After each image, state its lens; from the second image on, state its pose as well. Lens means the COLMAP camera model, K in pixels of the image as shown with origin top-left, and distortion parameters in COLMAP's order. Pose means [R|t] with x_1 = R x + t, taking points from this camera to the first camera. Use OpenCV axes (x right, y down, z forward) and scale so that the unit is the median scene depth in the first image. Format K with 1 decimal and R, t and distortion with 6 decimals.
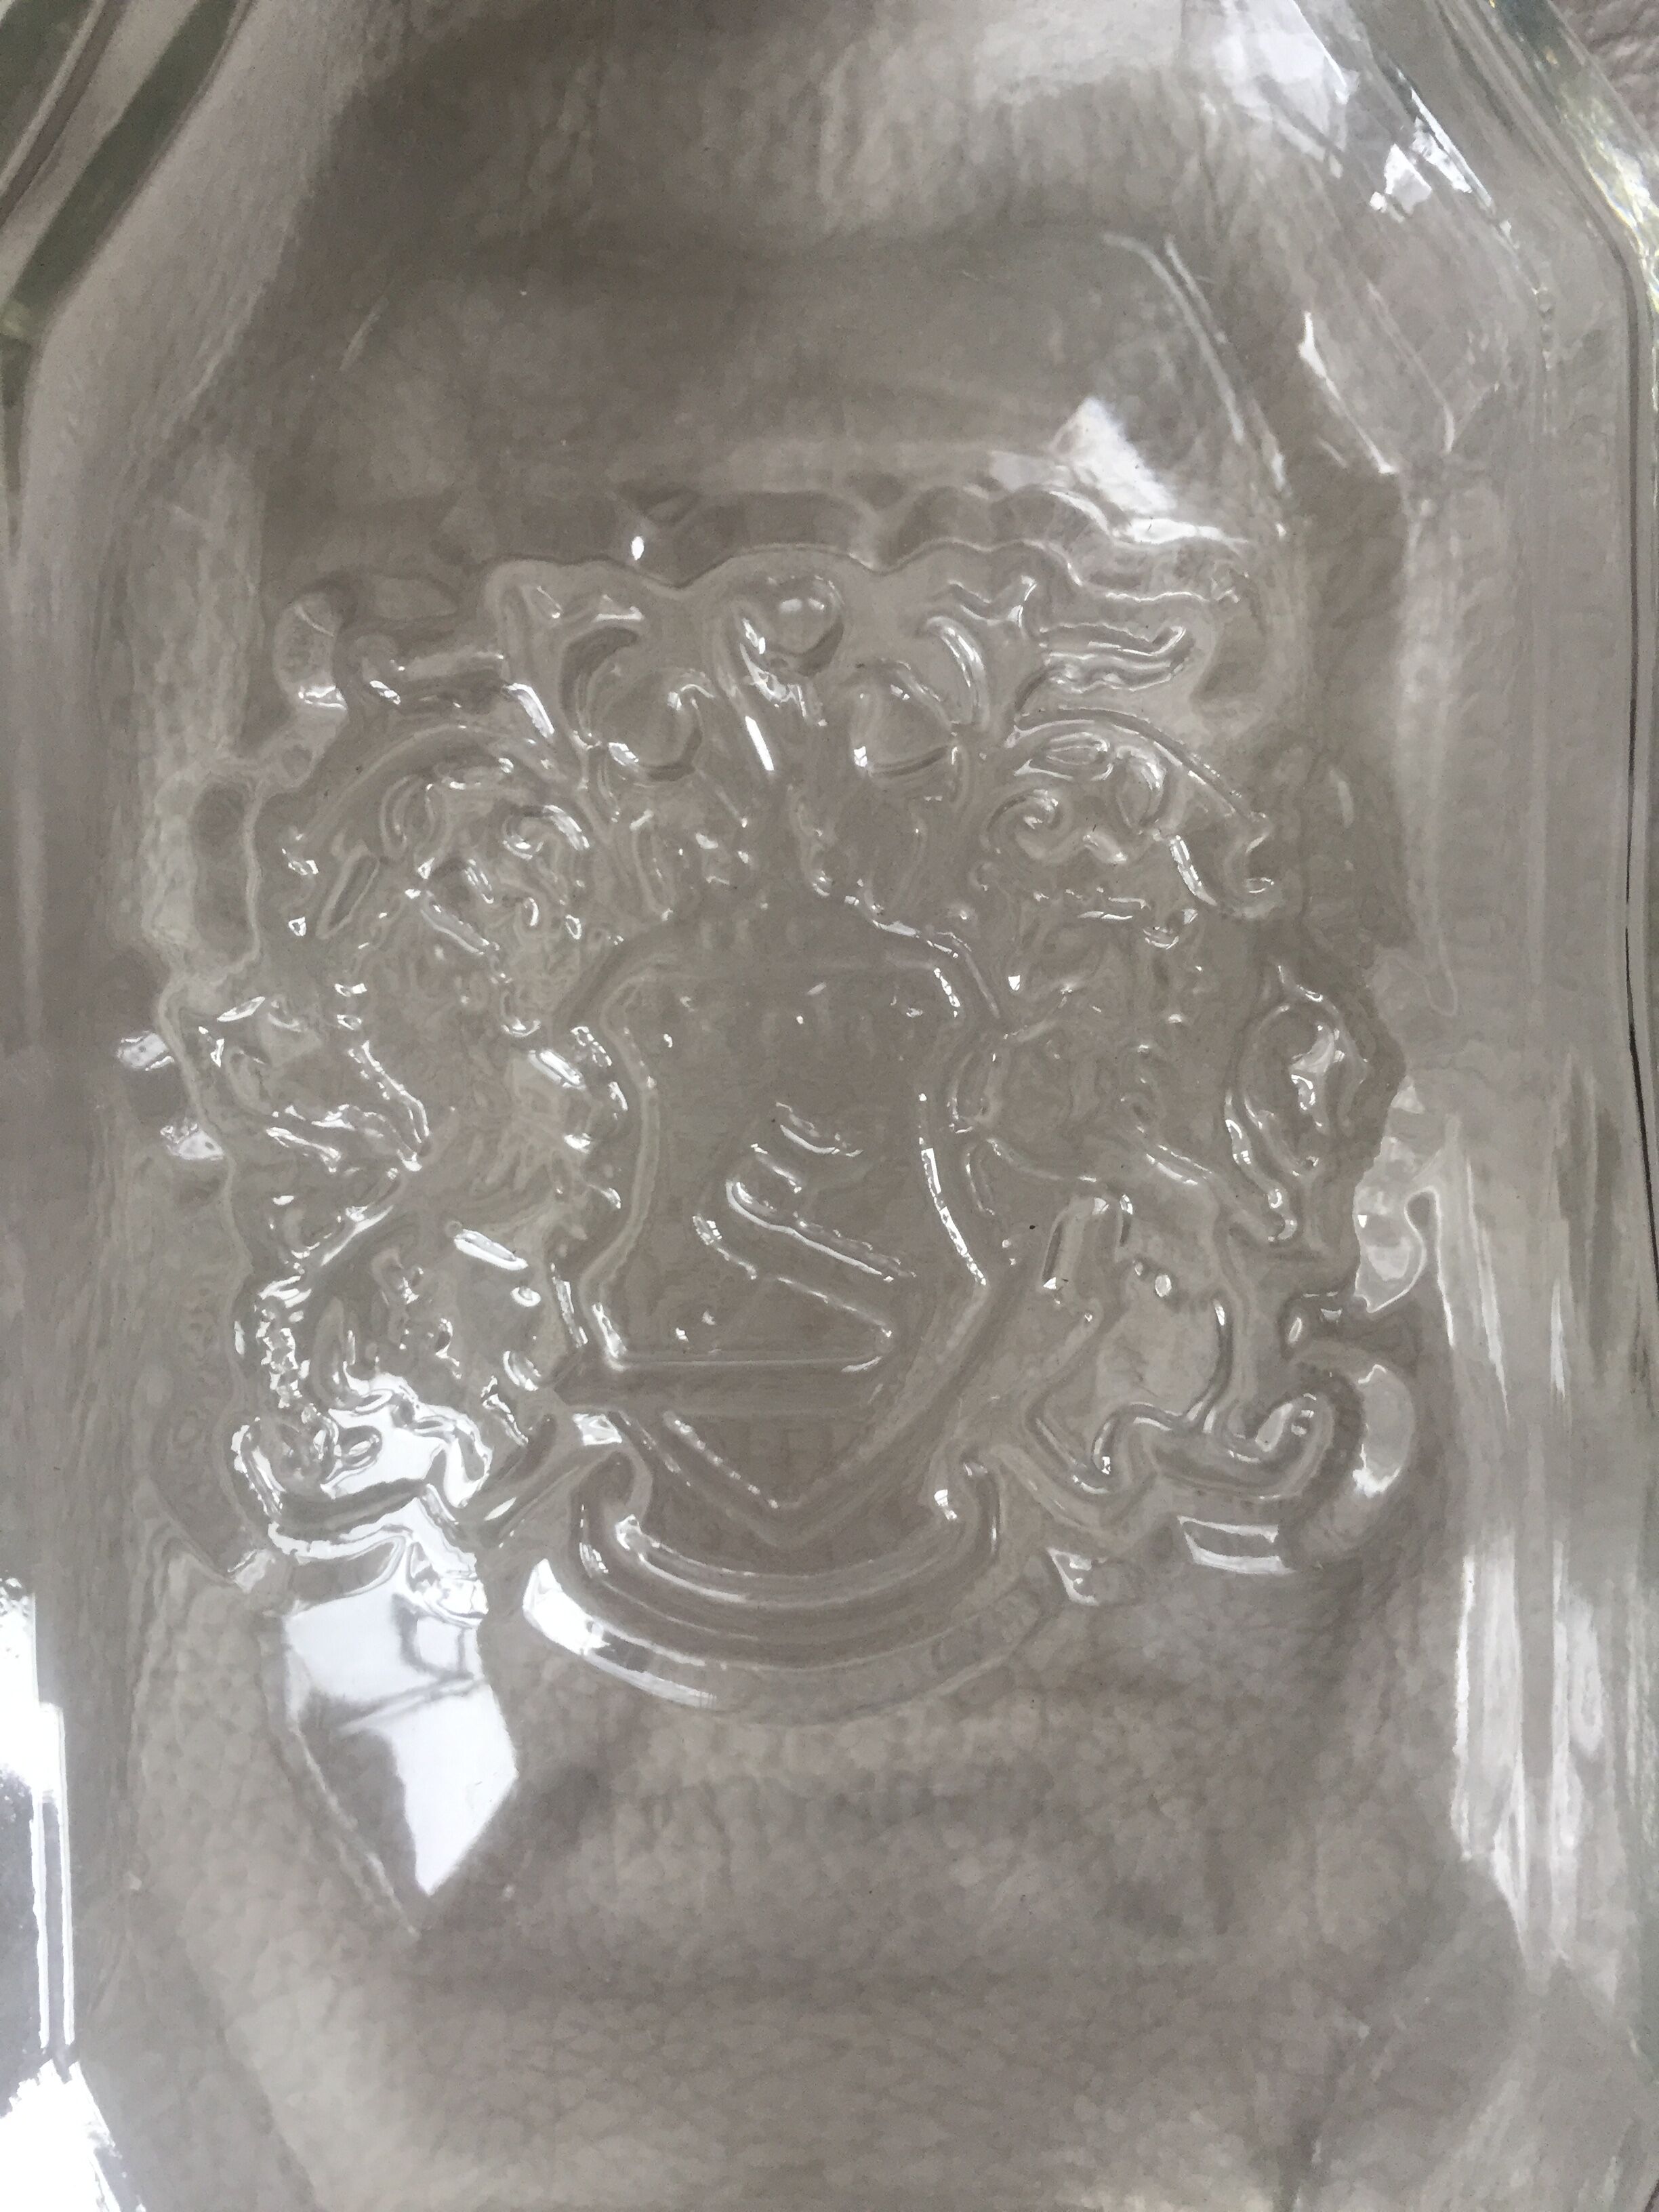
lens RADIAL K [[2560.7, 0, 829.5], [0, 2560.7, 1106.0], [0, 0, 1]] dist [-0.003159, 0.010920]
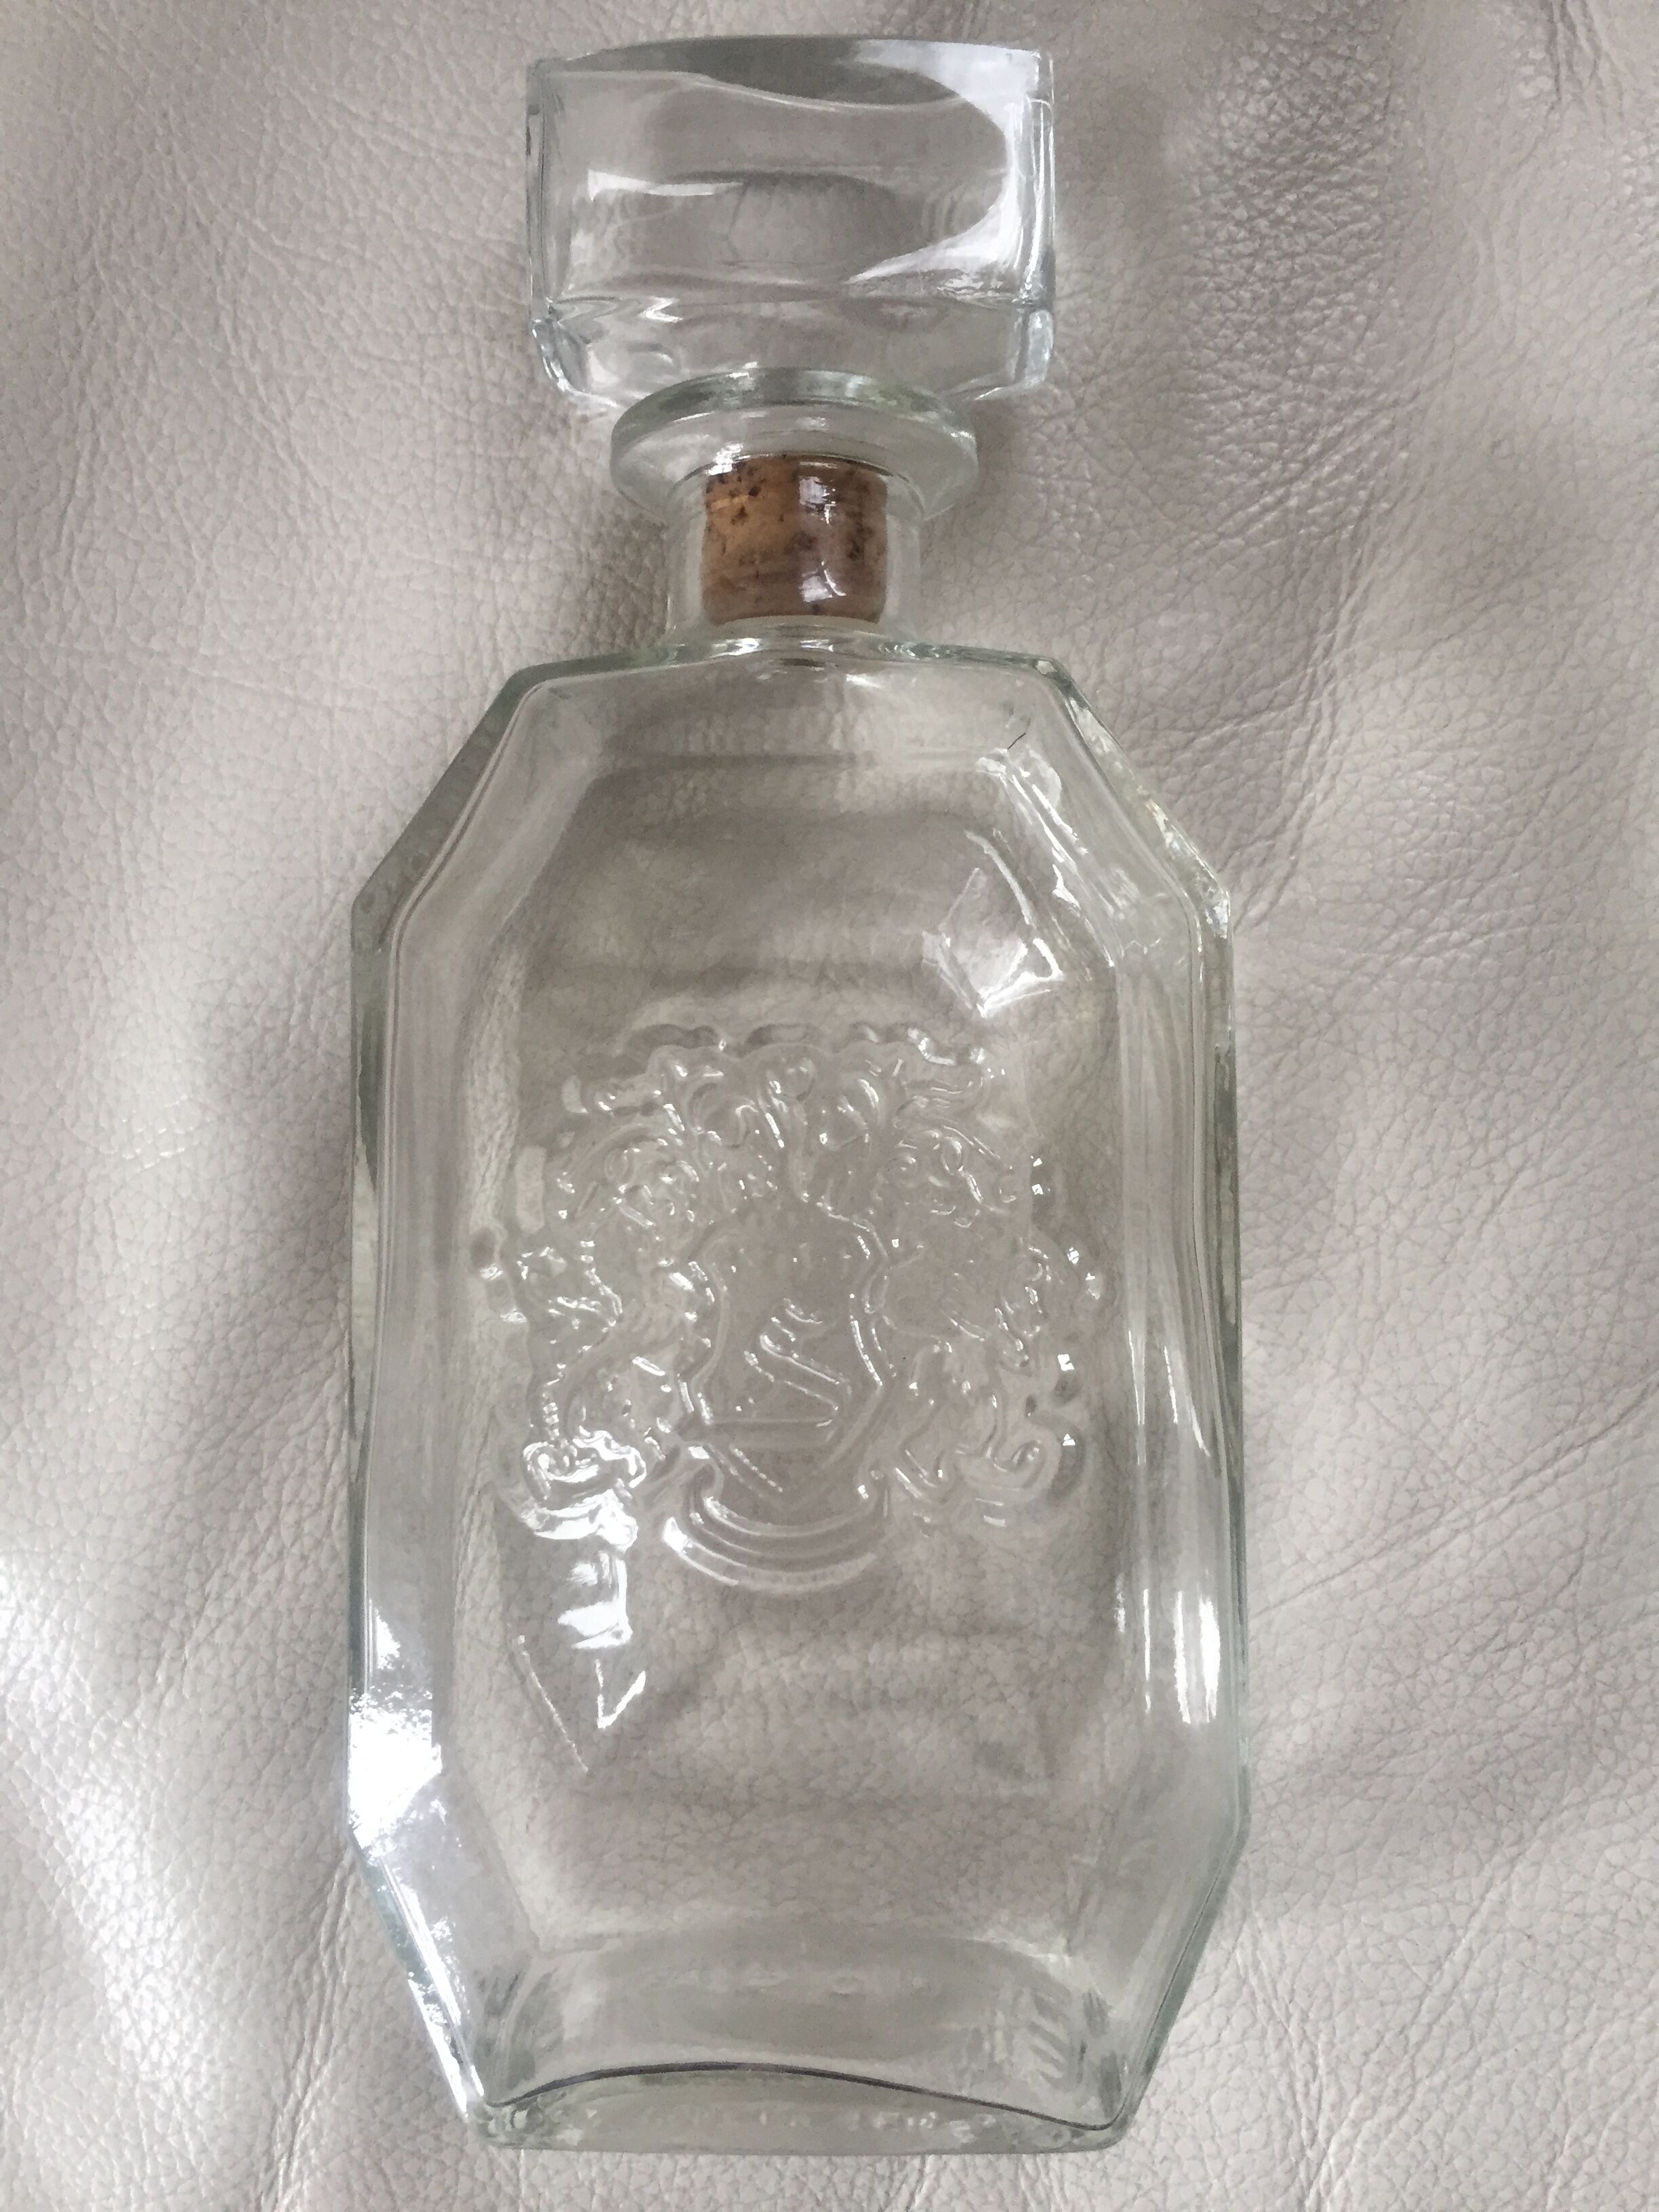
lens RADIAL K [[2560.7, 0, 829.5], [0, 2560.7, 1106.0], [0, 0, 1]] dist [-0.003159, 0.010920]
pose [[0.999388, 0.006616, -0.034338, 0.088657], [-0.009187, 0.997120, -0.075278, -0.000921], [0.033741, 0.075547, 0.996571, -1.128390]]
